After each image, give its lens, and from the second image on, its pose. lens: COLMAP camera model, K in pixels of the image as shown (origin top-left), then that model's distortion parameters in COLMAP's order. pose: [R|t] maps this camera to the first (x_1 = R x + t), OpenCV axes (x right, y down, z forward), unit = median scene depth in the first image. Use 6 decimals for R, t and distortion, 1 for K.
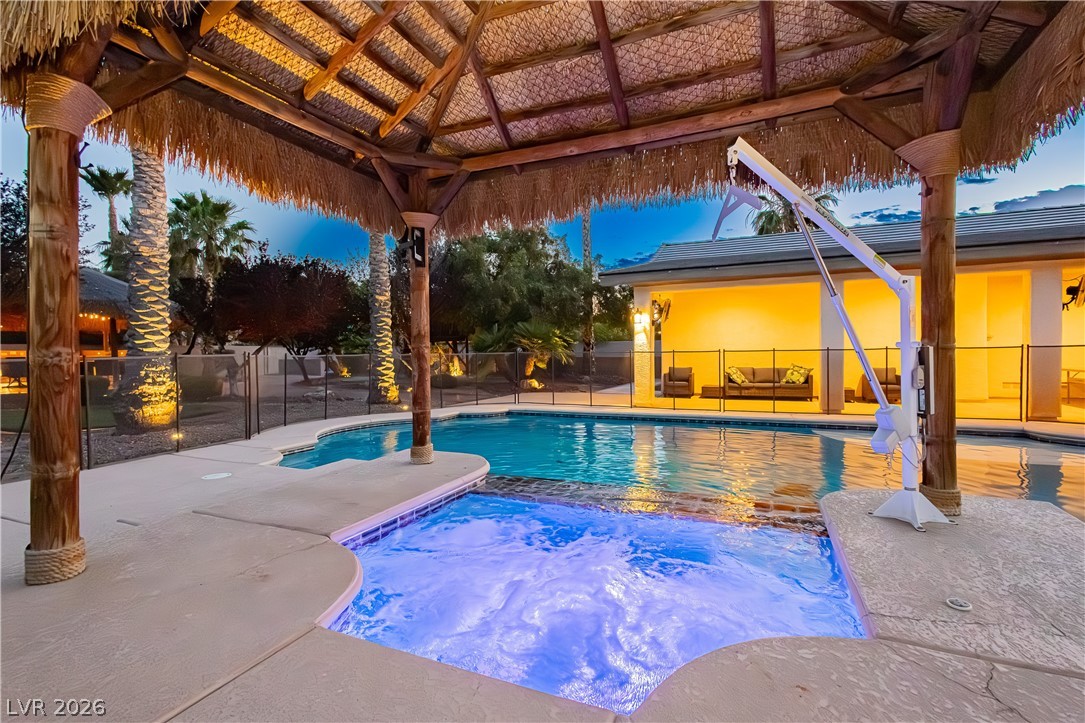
lens RADIAL K [[494.2, 0, 540.6], [0, 494.2, 360.3], [0, 0, 1]] dist [-0.003686, -0.001435]
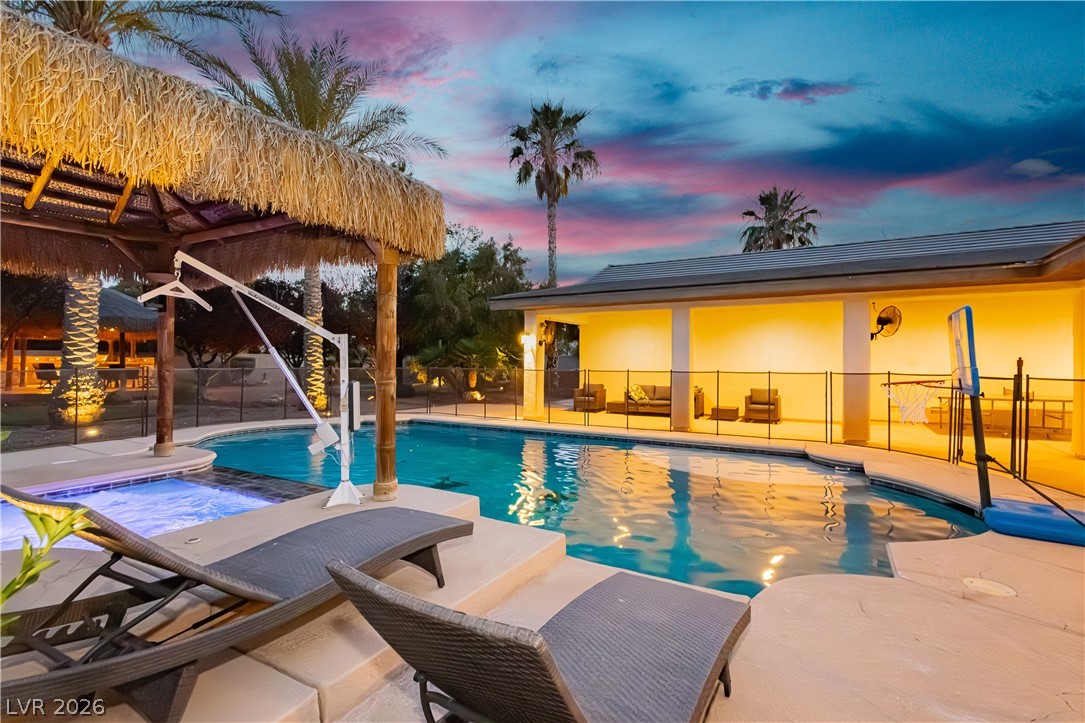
lens RADIAL K [[494.2, 0, 543.5], [0, 494.2, 361.7], [0, 0, 1]] dist [-0.003686, -0.001435]
pose [[0.994331, 0.016662, -0.105011, 0.338832], [-0.018370, 0.999714, -0.015313, -0.017771], [0.104726, 0.017156, 0.994353, -0.085981]]
